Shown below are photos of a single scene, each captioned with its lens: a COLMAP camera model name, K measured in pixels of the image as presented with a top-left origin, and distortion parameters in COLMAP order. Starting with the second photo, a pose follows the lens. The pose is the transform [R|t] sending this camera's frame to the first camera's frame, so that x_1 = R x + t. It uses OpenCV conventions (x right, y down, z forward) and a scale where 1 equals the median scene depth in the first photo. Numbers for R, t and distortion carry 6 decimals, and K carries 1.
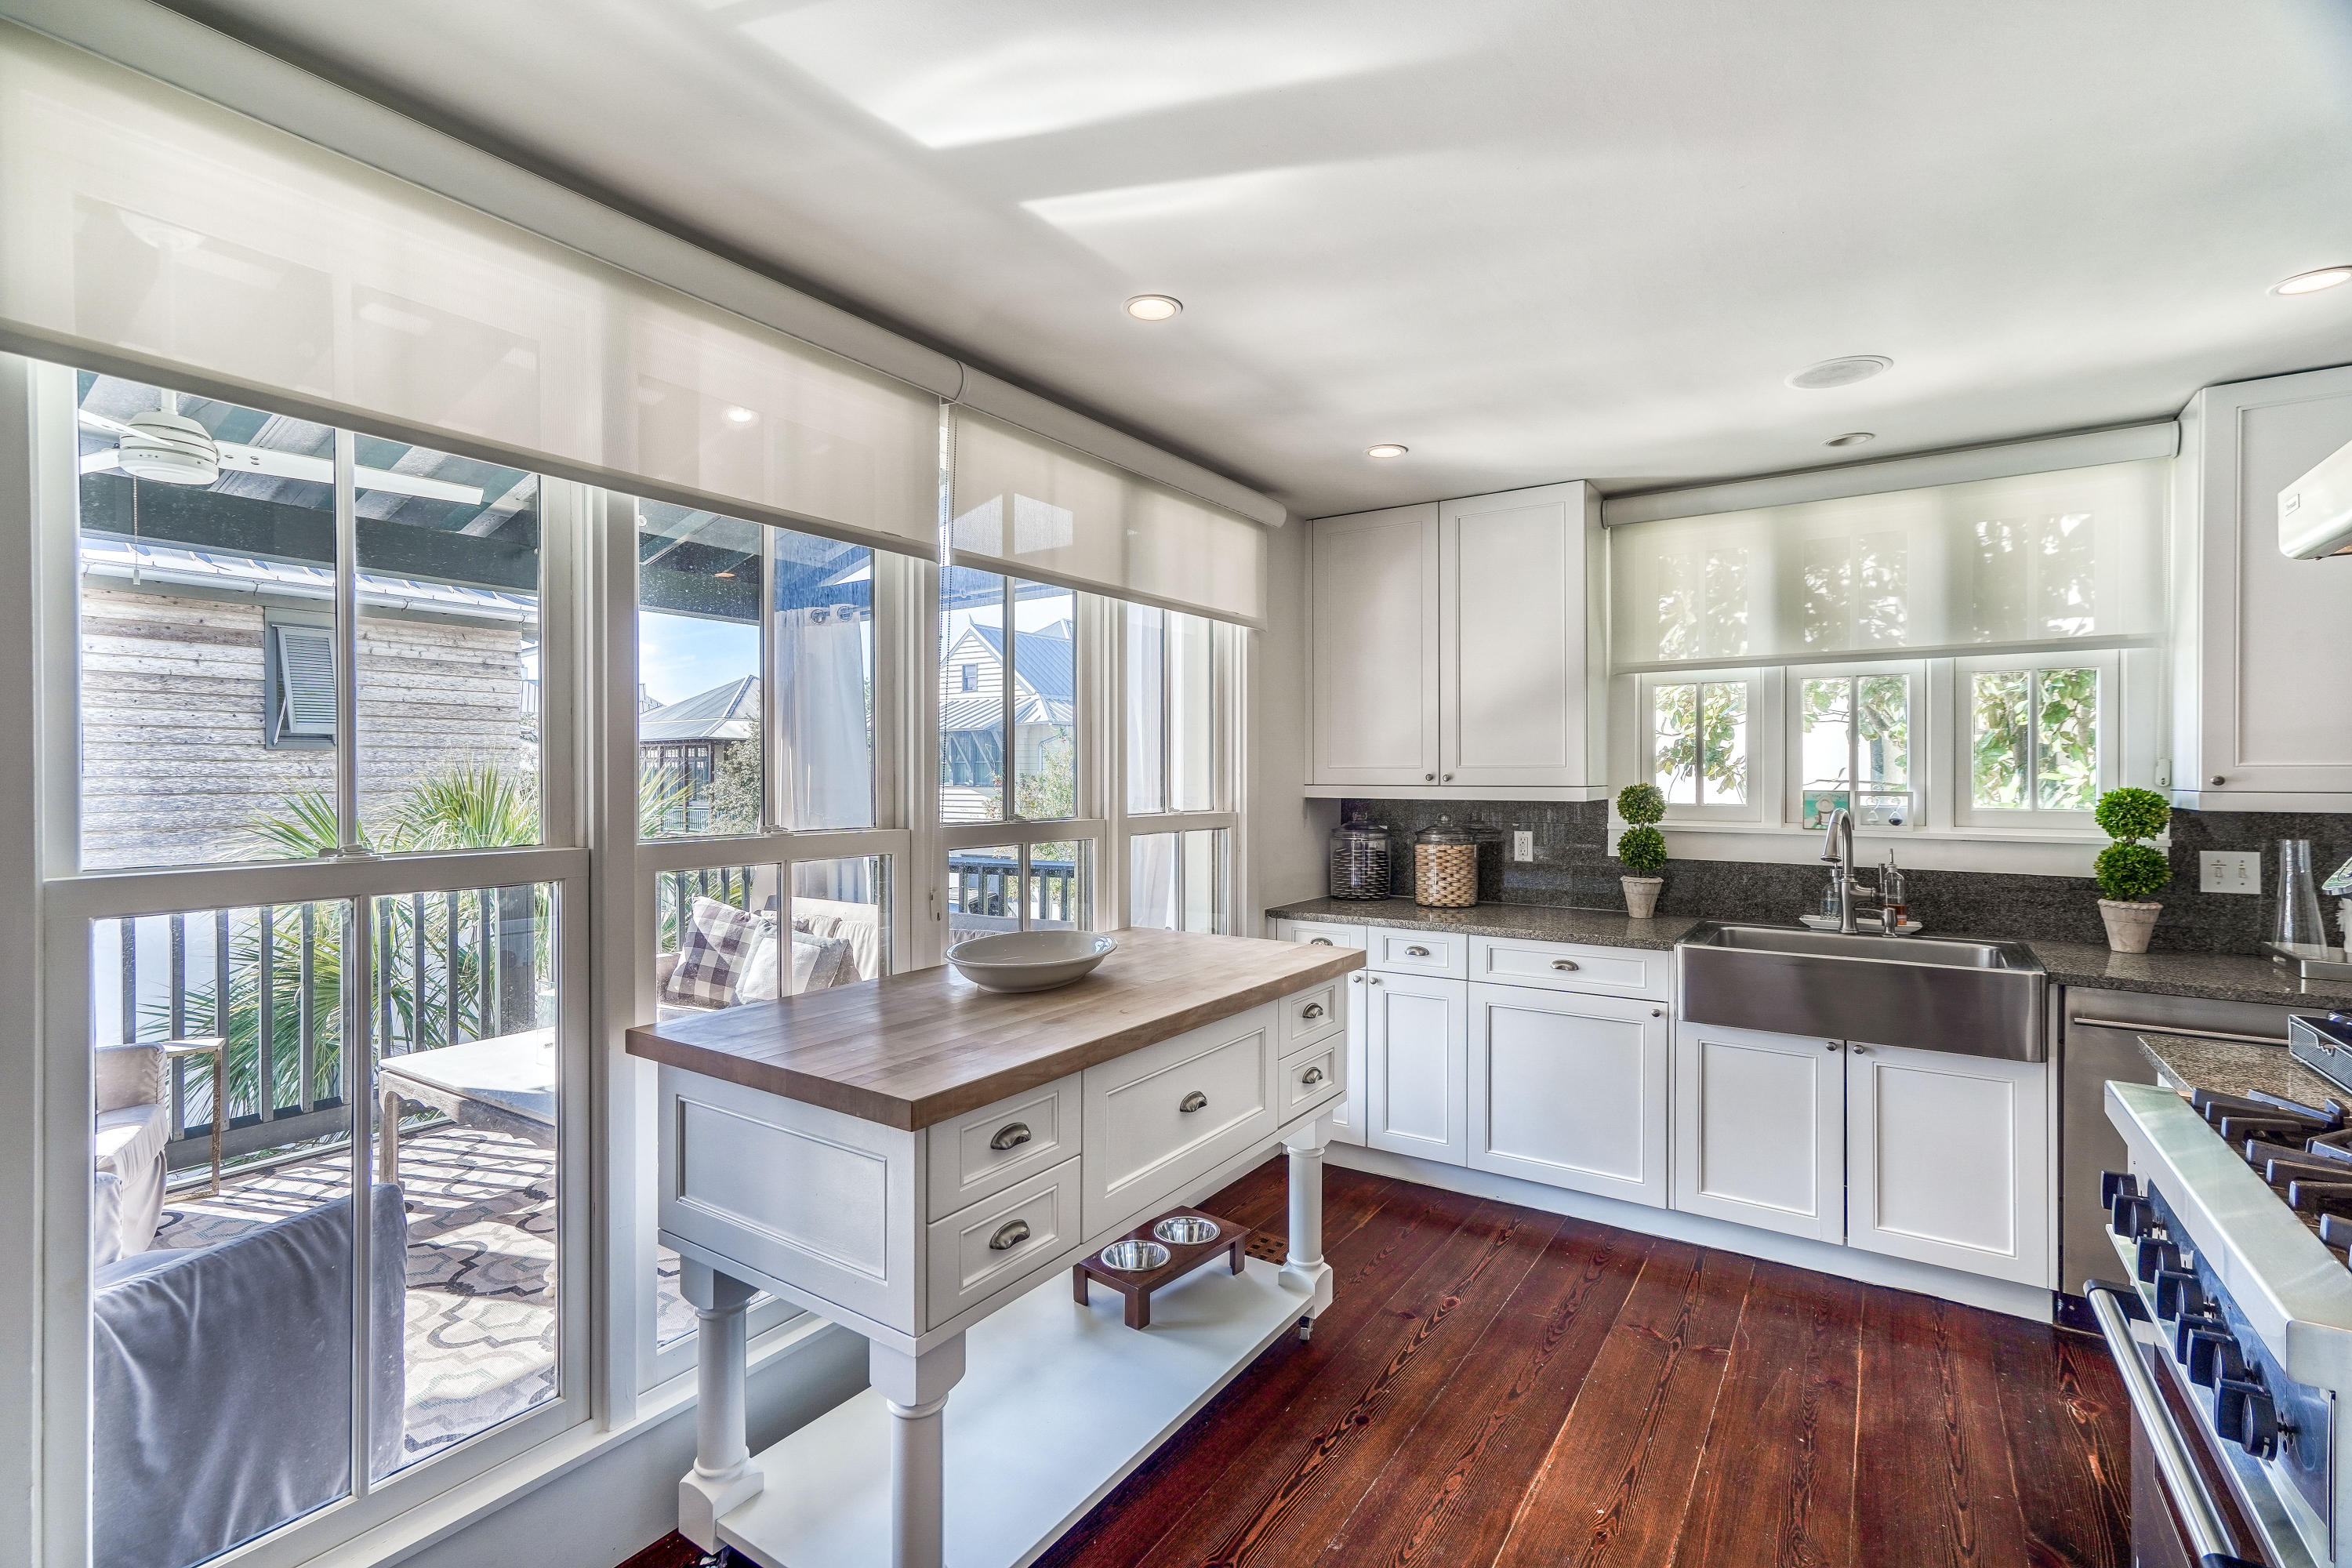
lens RADIAL K [[1089.2, 0, 1175.2], [0, 1089.2, 780.6], [0, 0, 1]] dist [0.002329, 0.000925]
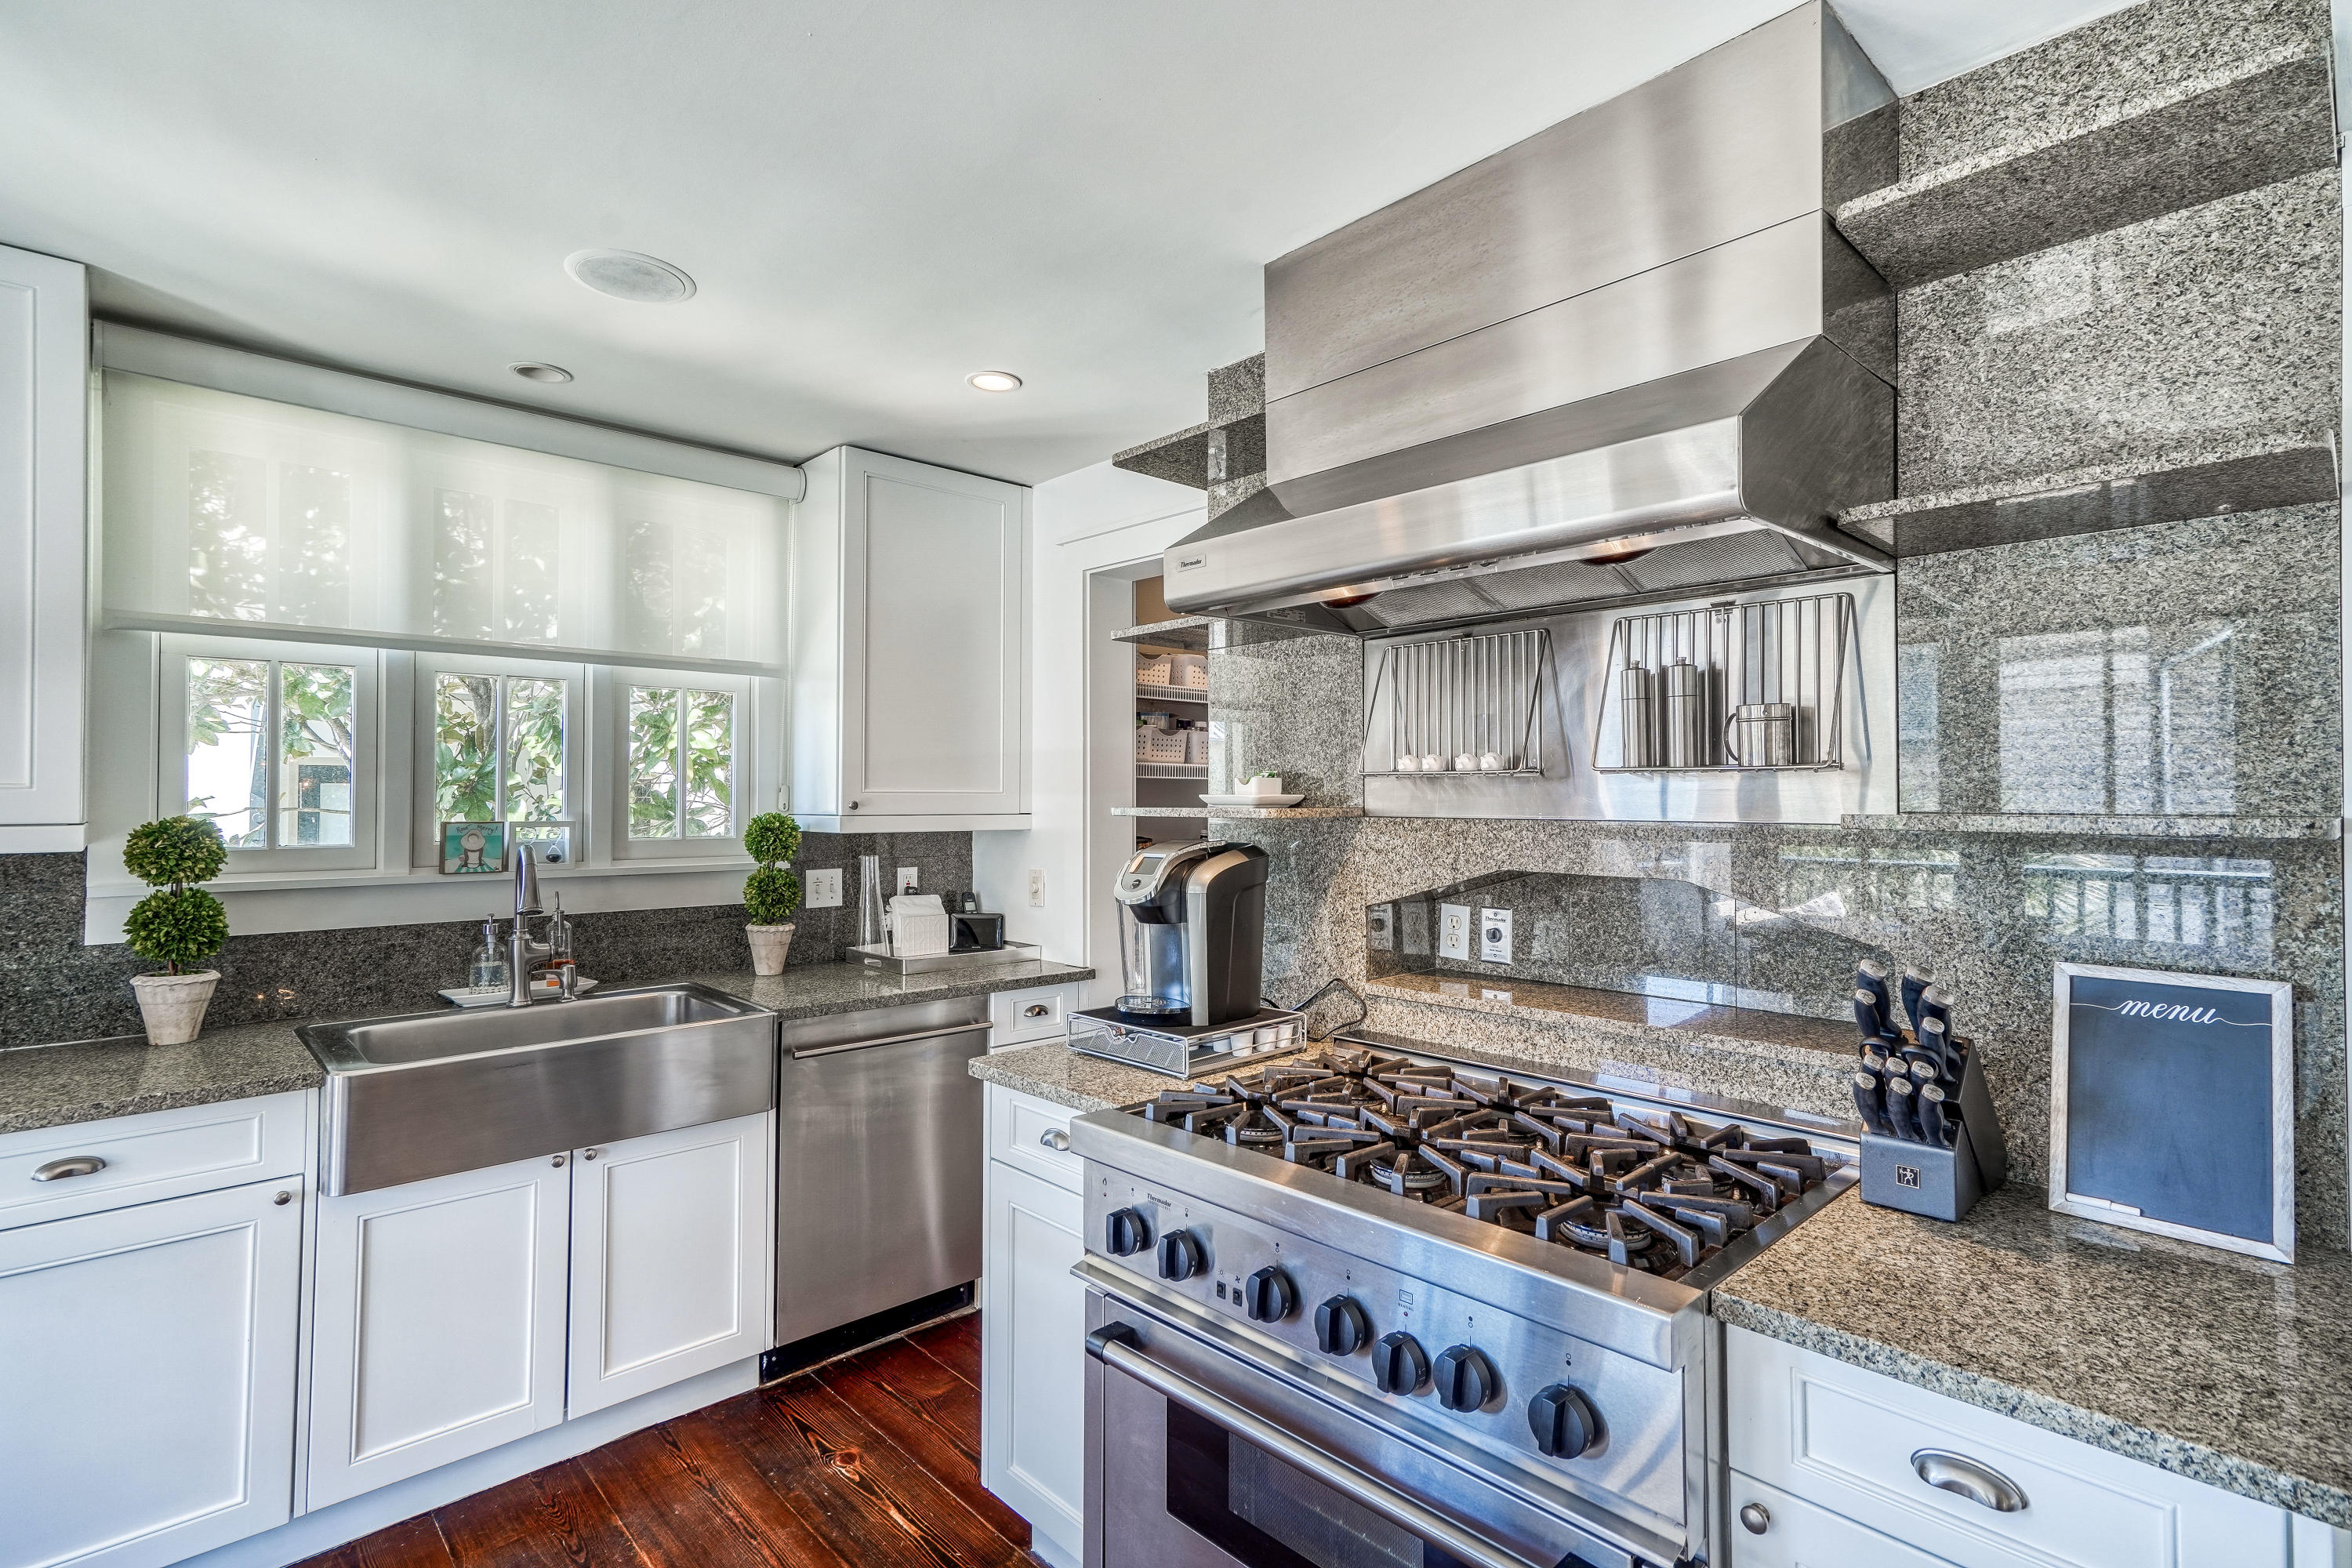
lens RADIAL K [[1117.2, 0, 1169.4], [0, 1117.2, 775.1], [0, 0, 1]] dist [0.014517, 0.000296]
pose [[0.229768, 0.019814, 0.973044, -0.055895], [0.006434, 0.999740, -0.021877, -0.003185], [-0.973224, 0.011287, 0.229581, 0.369439]]
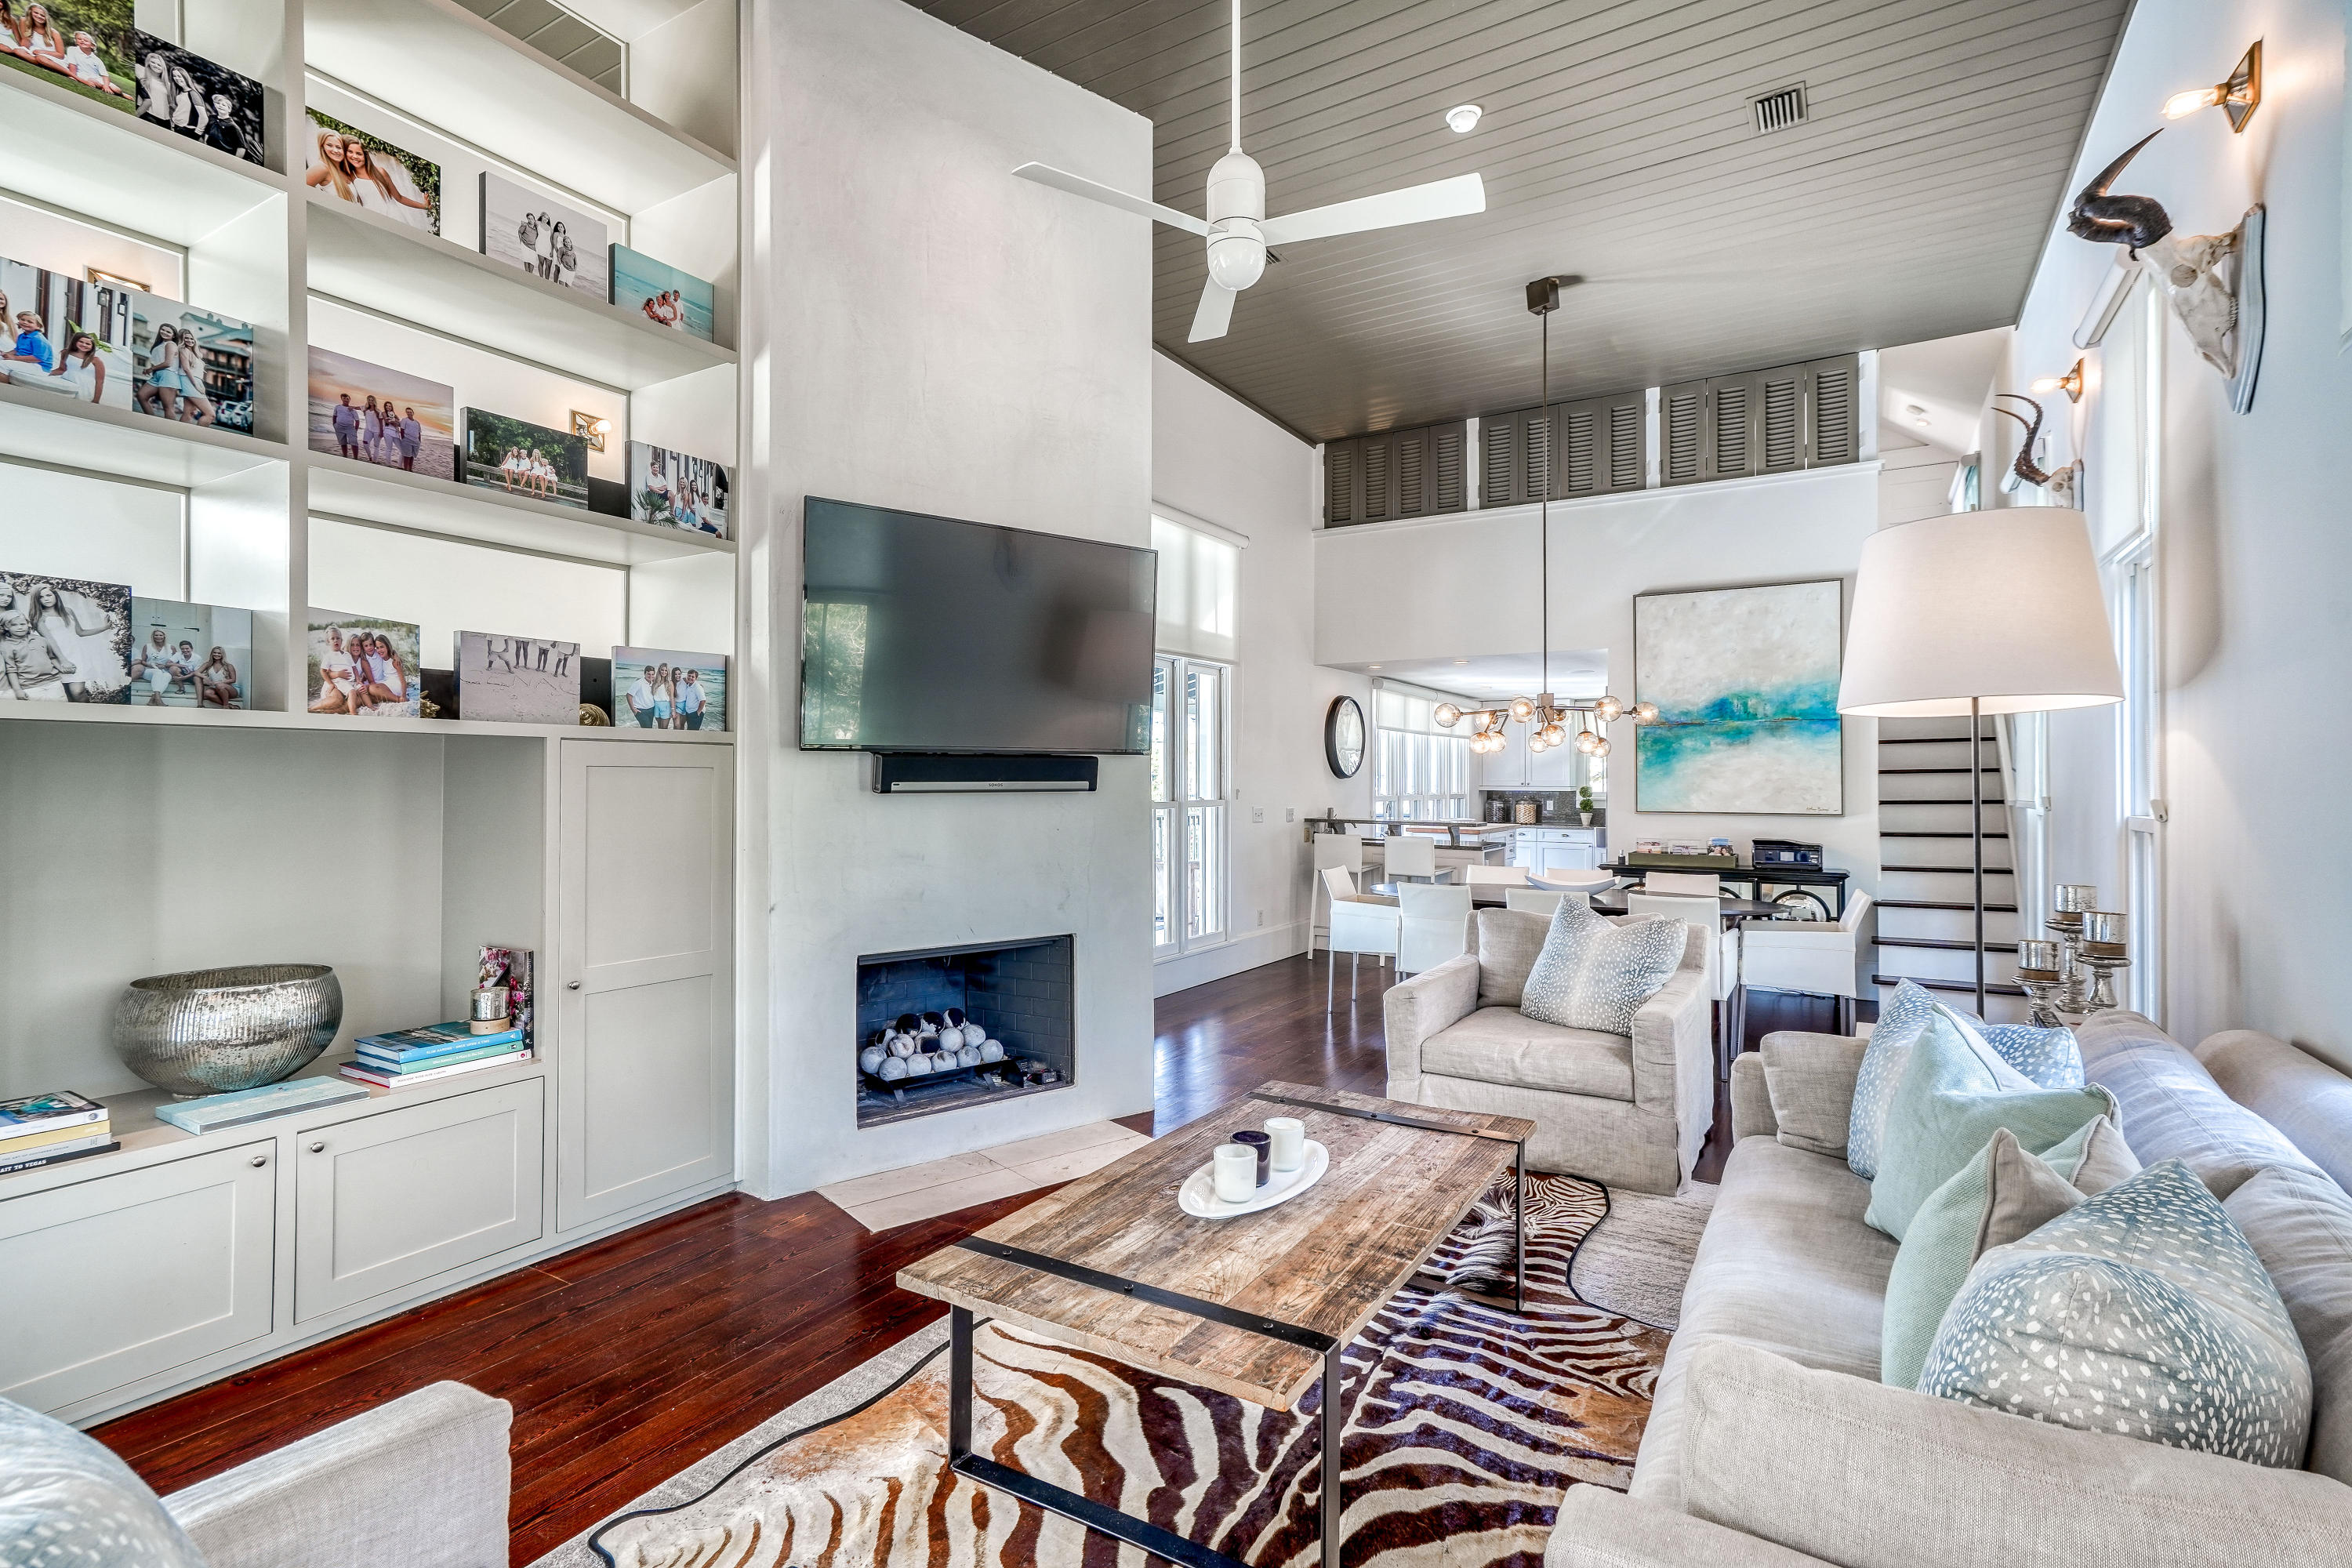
lens RADIAL K [[1089.2, 0, 1176.0], [0, 1089.2, 774.5], [0, 0, 1]] dist [0.002329, 0.000925]
pose [[0.999331, 0.005144, 0.036220, -1.090265], [-0.004800, 0.999943, -0.009576, 0.007737], [-0.036267, 0.009395, 0.999298, -2.633175]]
